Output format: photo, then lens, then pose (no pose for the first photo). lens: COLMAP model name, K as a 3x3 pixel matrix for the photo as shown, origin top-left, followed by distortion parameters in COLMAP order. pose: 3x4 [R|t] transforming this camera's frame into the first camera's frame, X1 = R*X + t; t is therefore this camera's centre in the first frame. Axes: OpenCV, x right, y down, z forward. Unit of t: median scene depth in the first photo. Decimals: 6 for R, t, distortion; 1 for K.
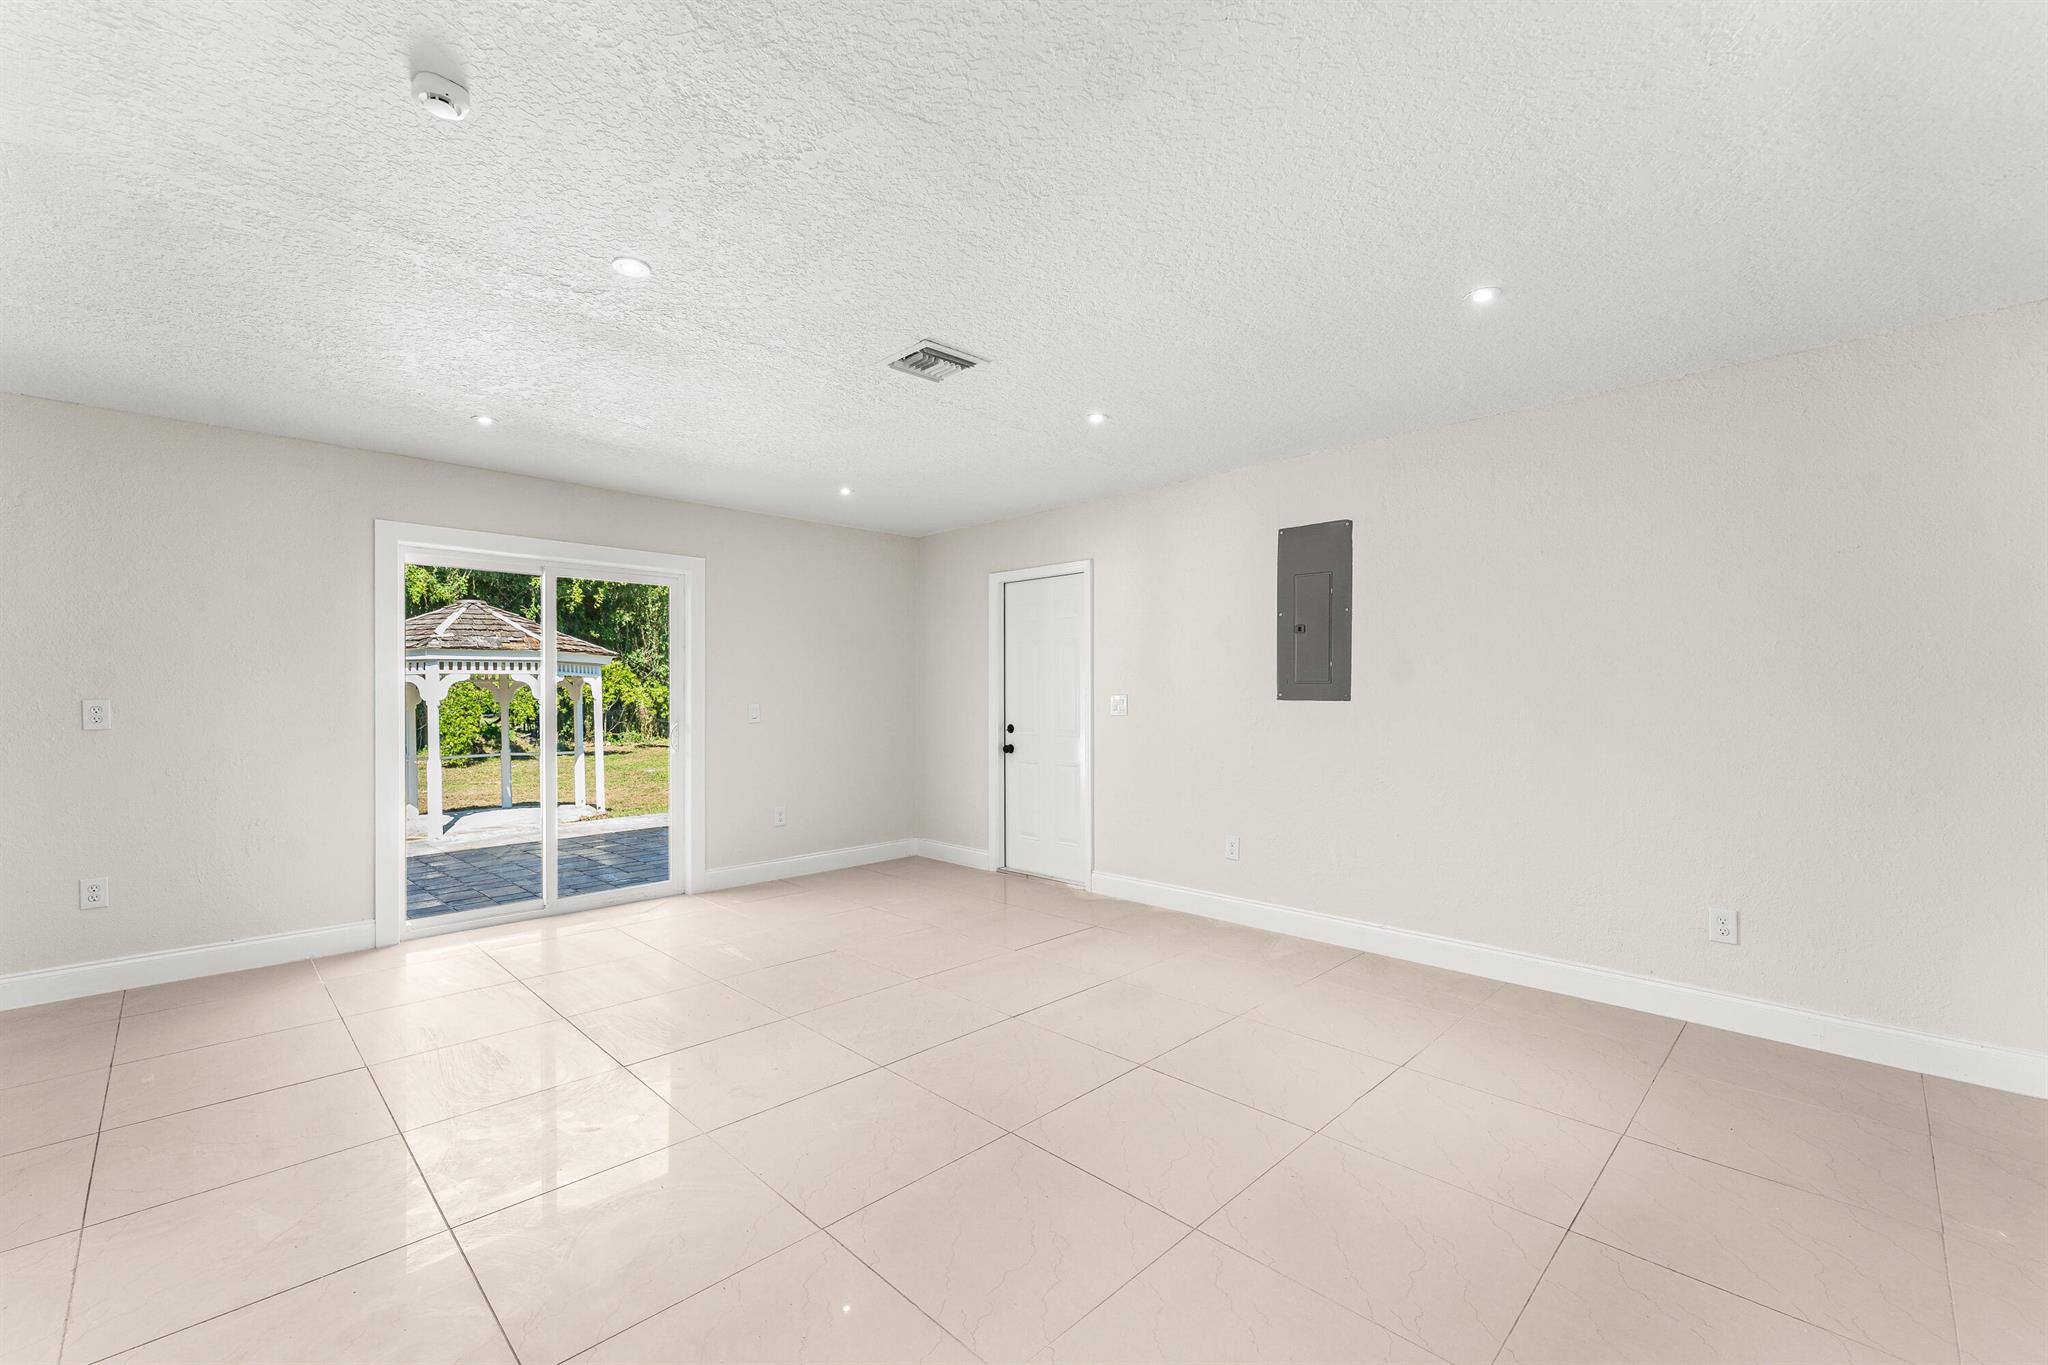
lens RADIAL K [[845.9, 0, 1022.4], [0, 845.9, 694.6], [0, 0, 1]] dist [-0.000287, 0.000057]
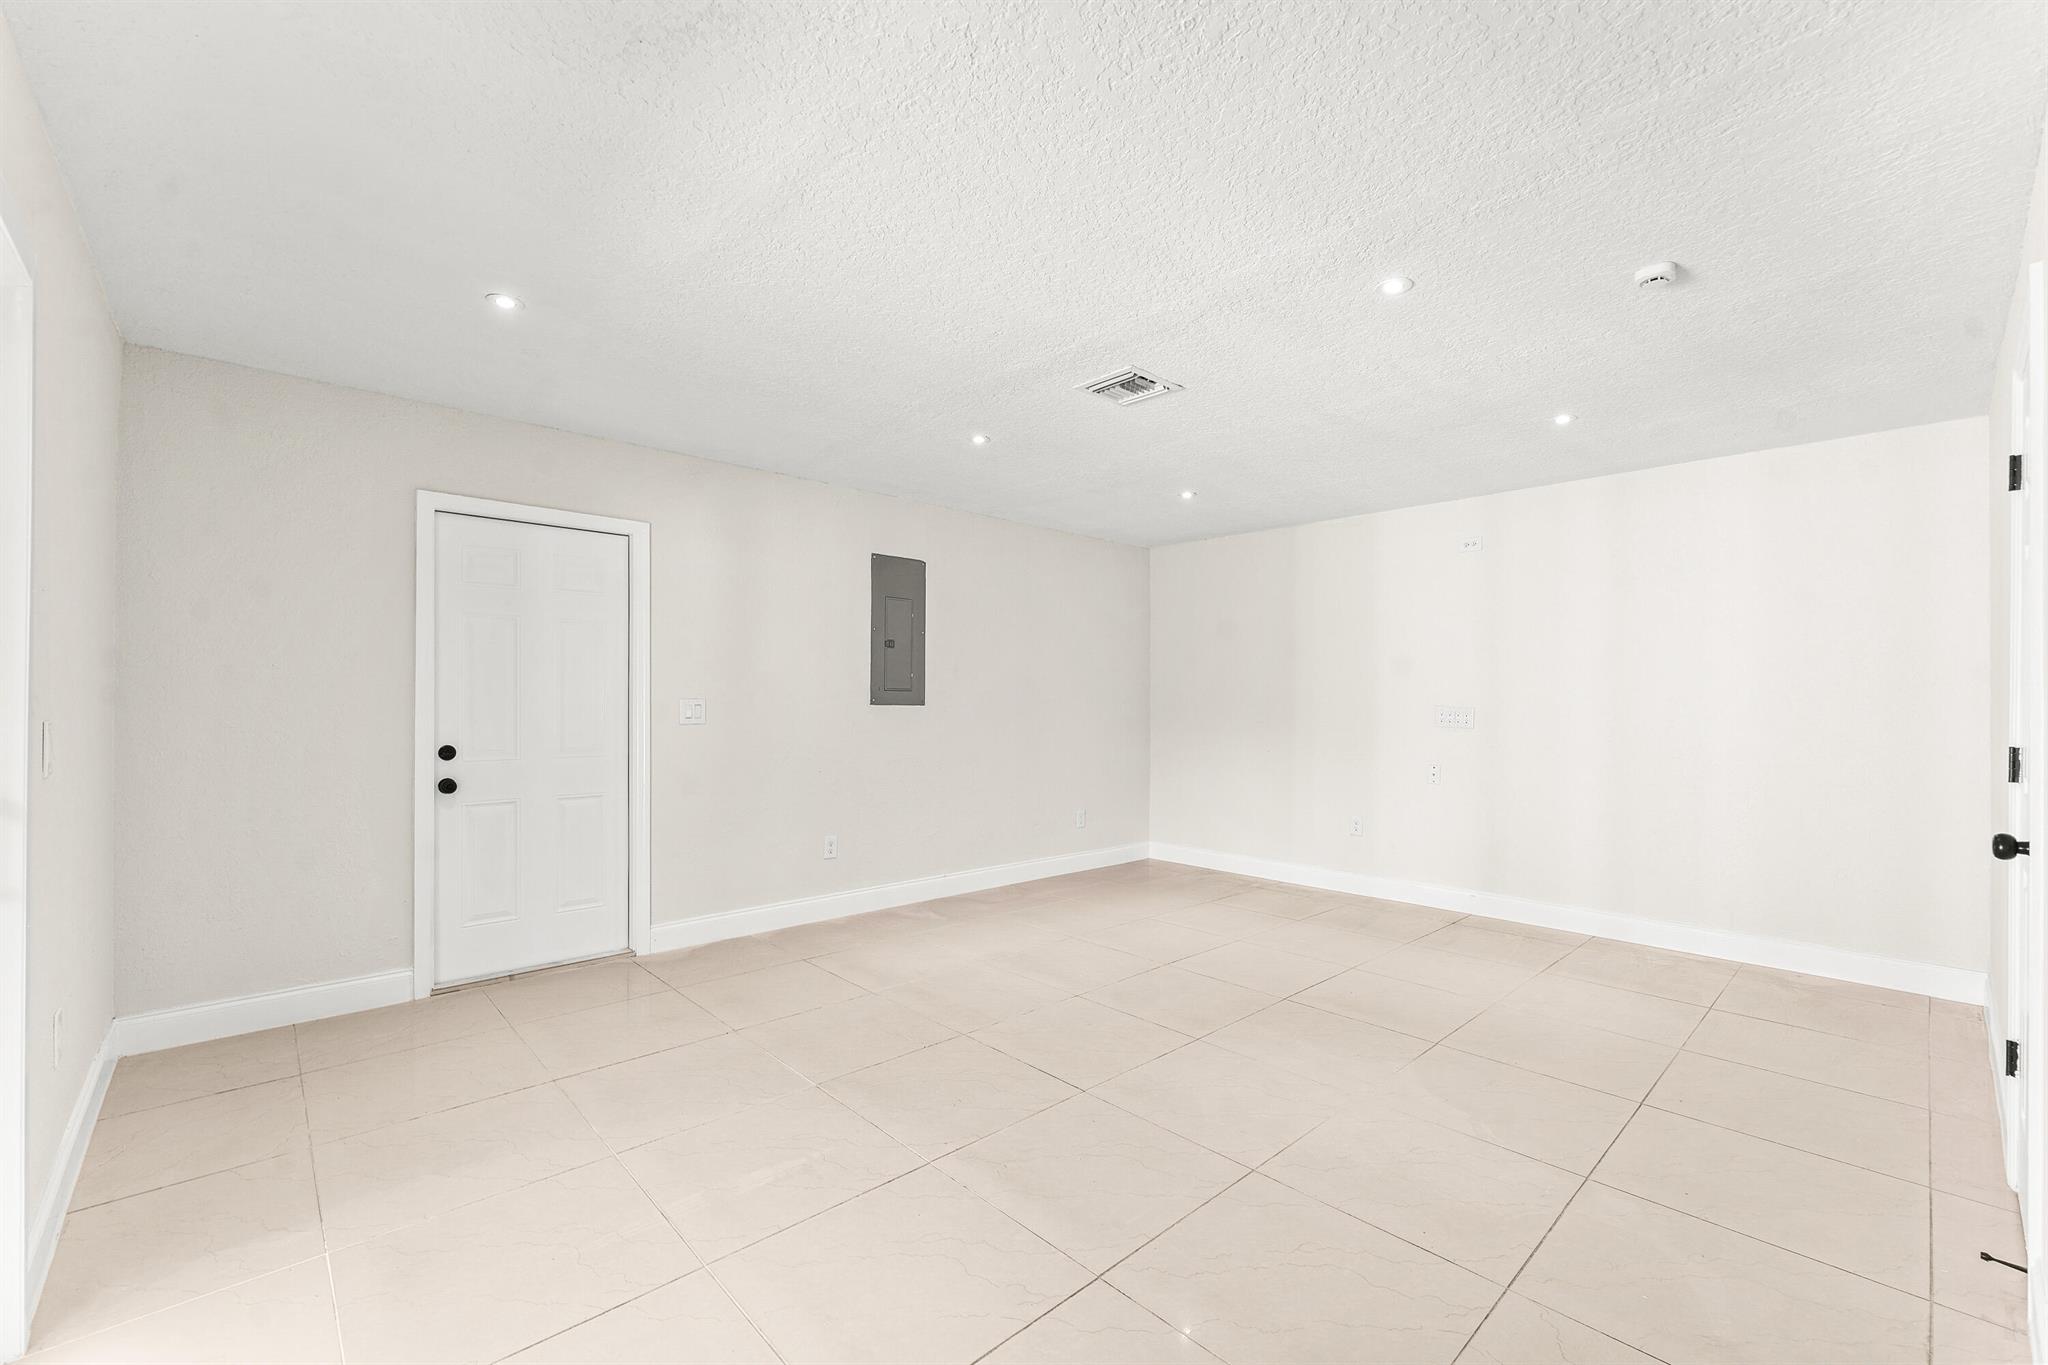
lens RADIAL K [[828.3, 0, 1020.9], [0, 828.3, 699.4], [0, 0, 1]] dist [-0.007631, 0.000030]
pose [[0.050081, 0.005330, 0.998731, -0.789247], [-0.003455, 0.999981, -0.005163, 0.004358], [-0.998739, -0.003192, 0.050098, 0.746982]]
